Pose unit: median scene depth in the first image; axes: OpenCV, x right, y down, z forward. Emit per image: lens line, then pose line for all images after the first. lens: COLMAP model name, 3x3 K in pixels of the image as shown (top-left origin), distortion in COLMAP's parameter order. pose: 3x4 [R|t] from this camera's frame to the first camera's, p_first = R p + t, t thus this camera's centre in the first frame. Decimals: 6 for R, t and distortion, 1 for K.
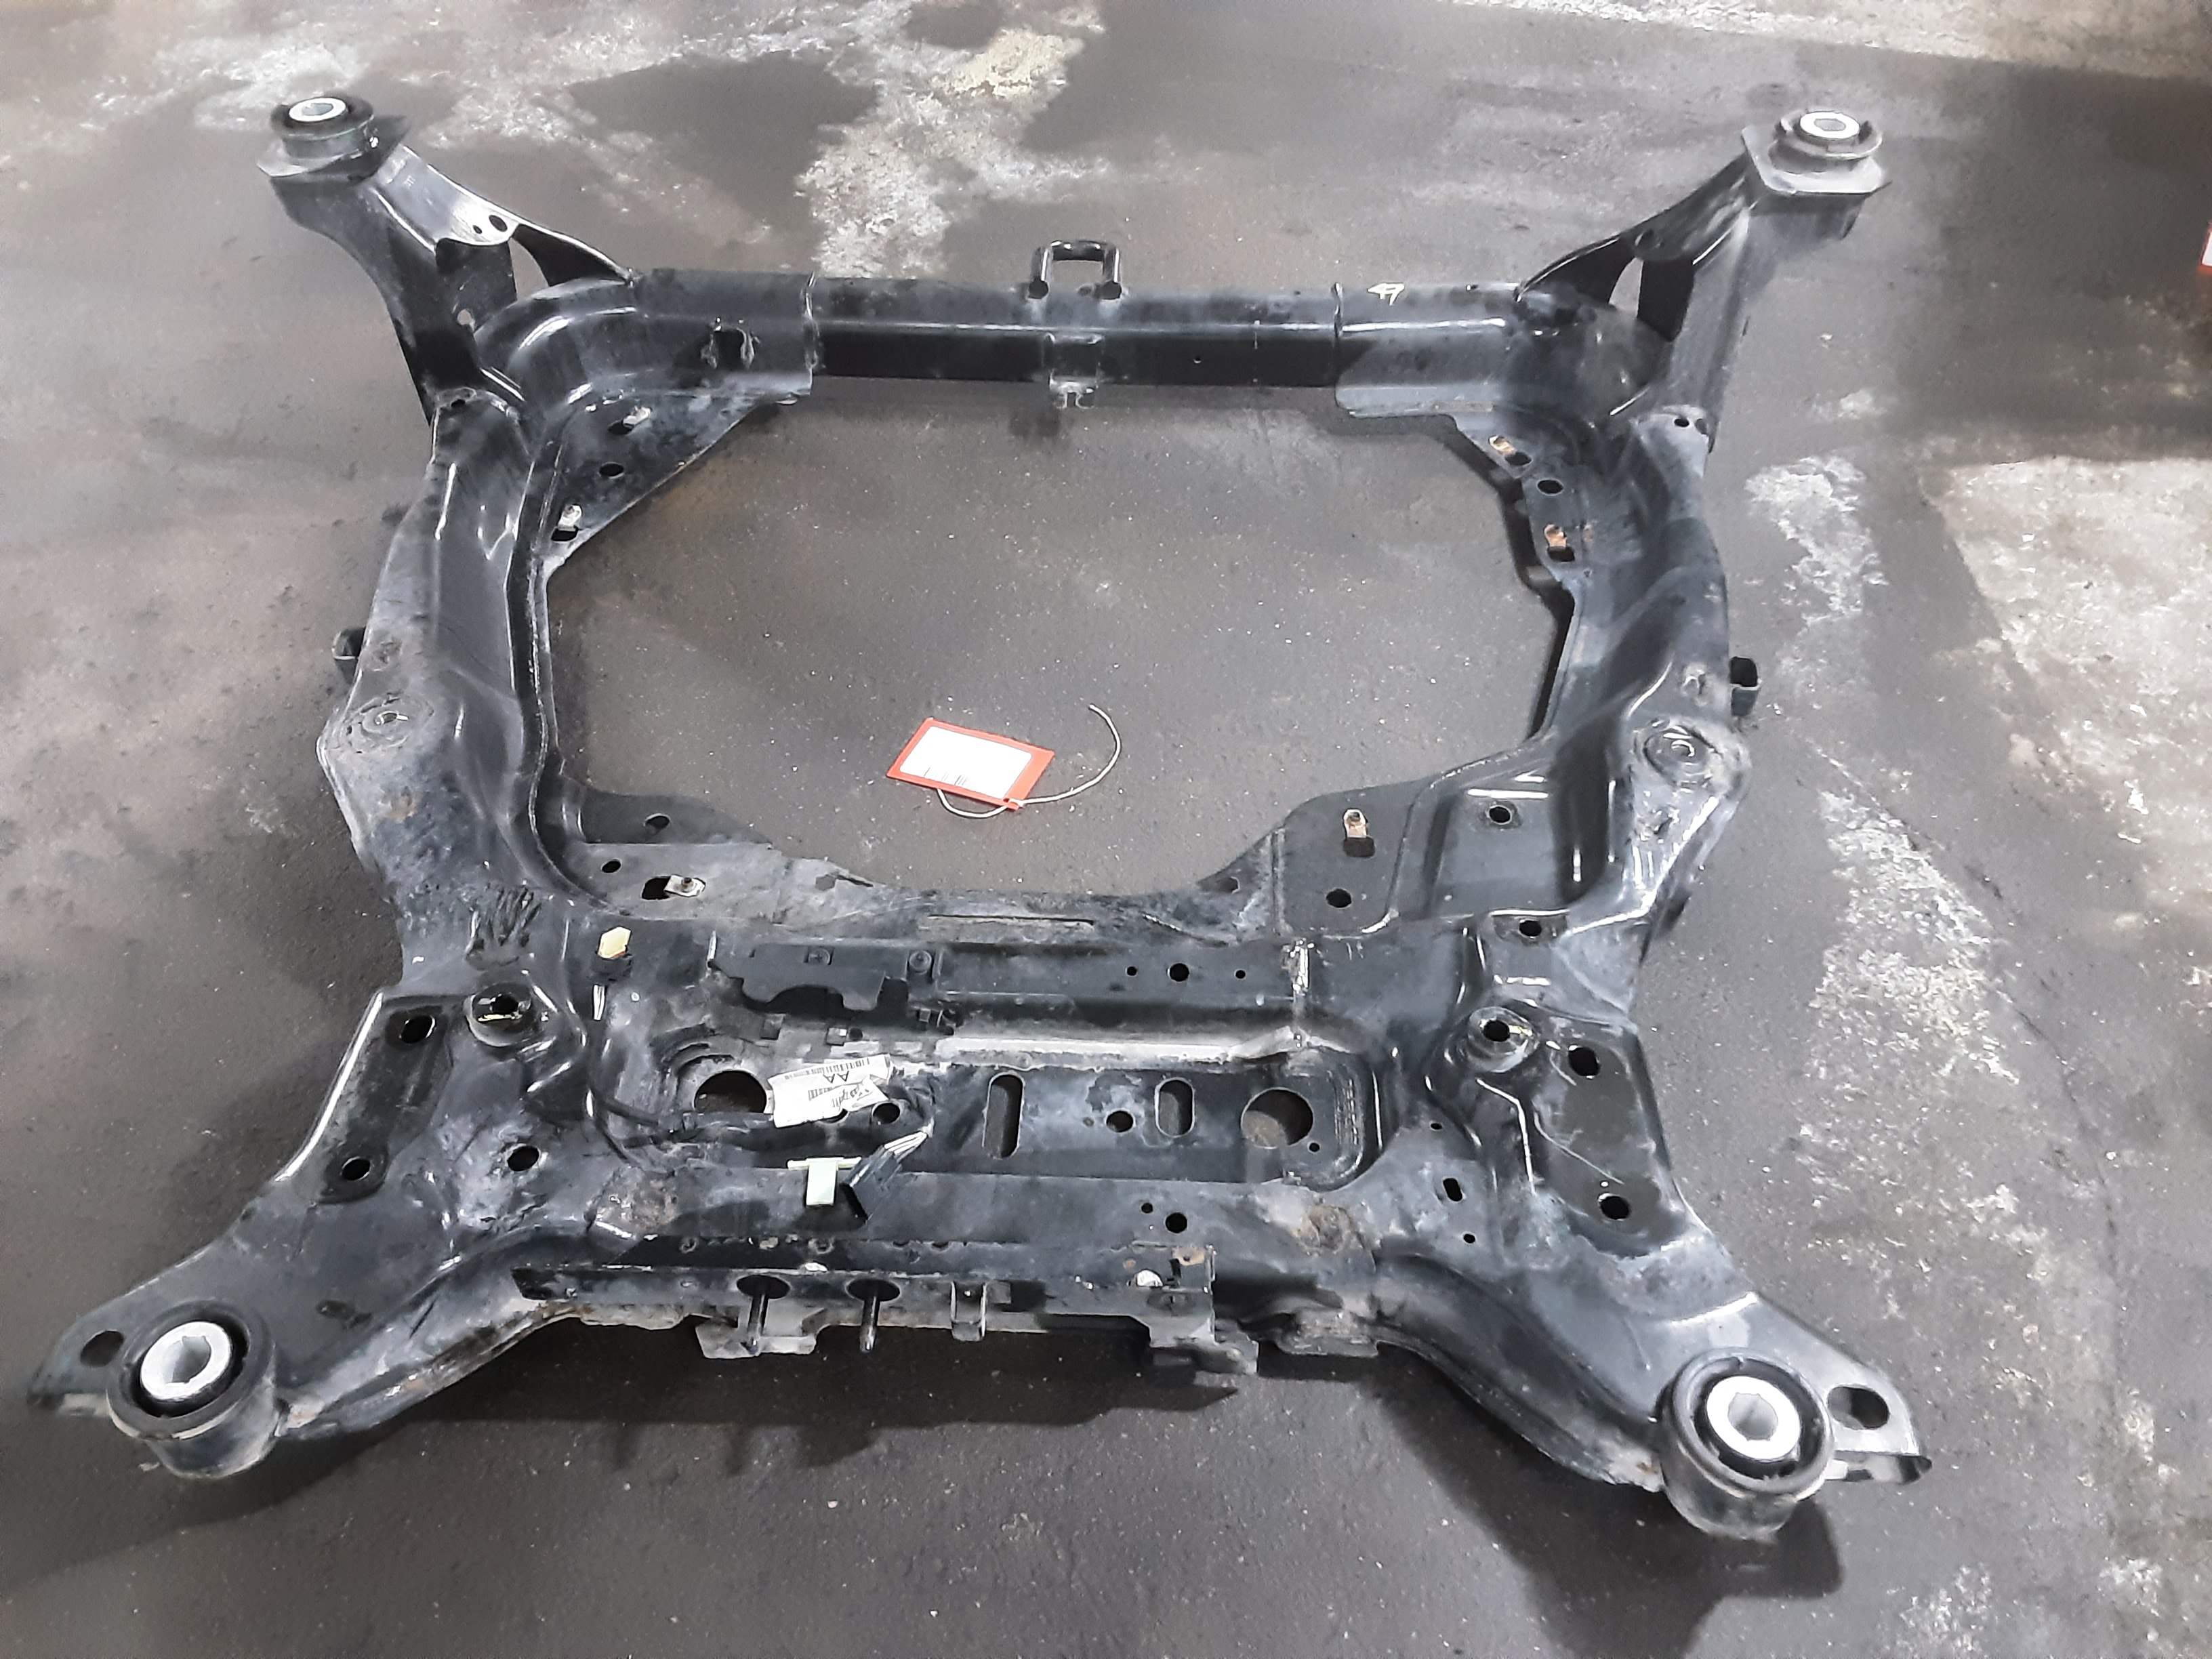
lens RADIAL K [[1757.0, 0, 1101.9], [0, 1757.0, 815.7], [0, 0, 1]] dist [0.105637, -0.136328]
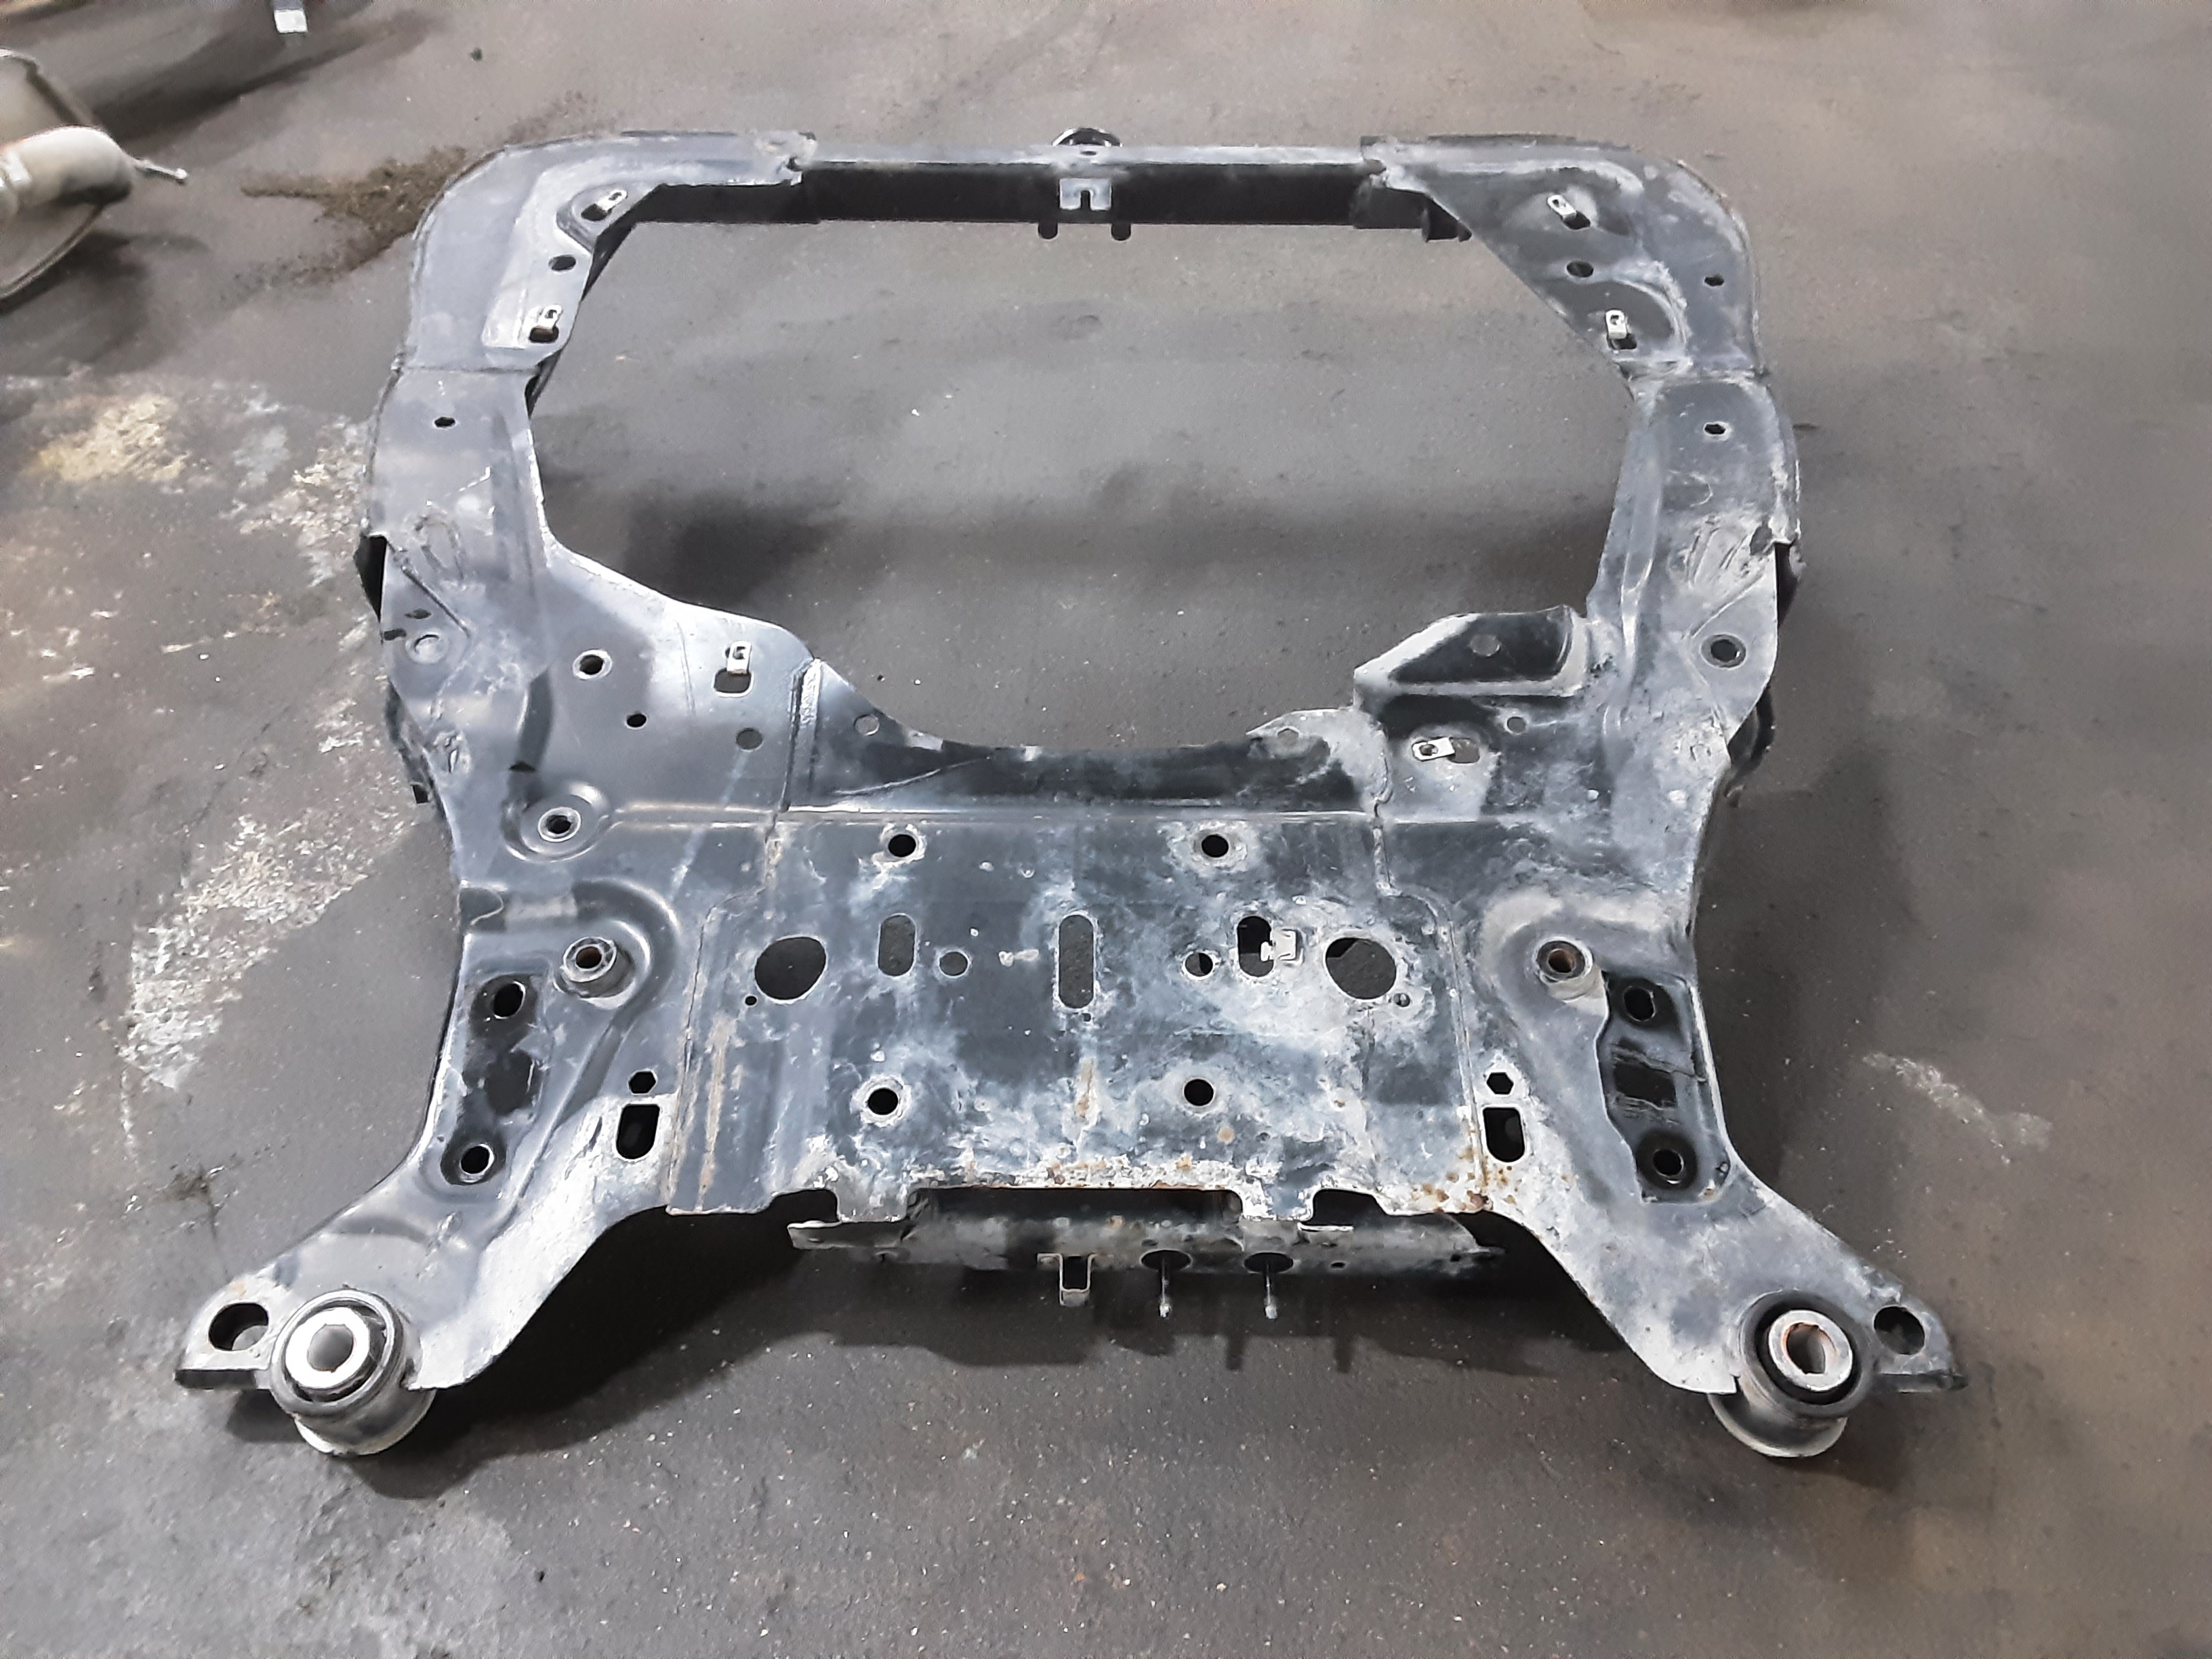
lens RADIAL K [[1757.0, 0, 1101.7], [0, 1757.0, 825.1], [0, 0, 1]] dist [0.105637, -0.136328]
pose [[-0.999976, 0.006873, 0.000289, -0.048759], [0.000473, 0.026814, 0.999640, -0.788147], [0.006863, 0.999617, -0.026817, 0.783636]]
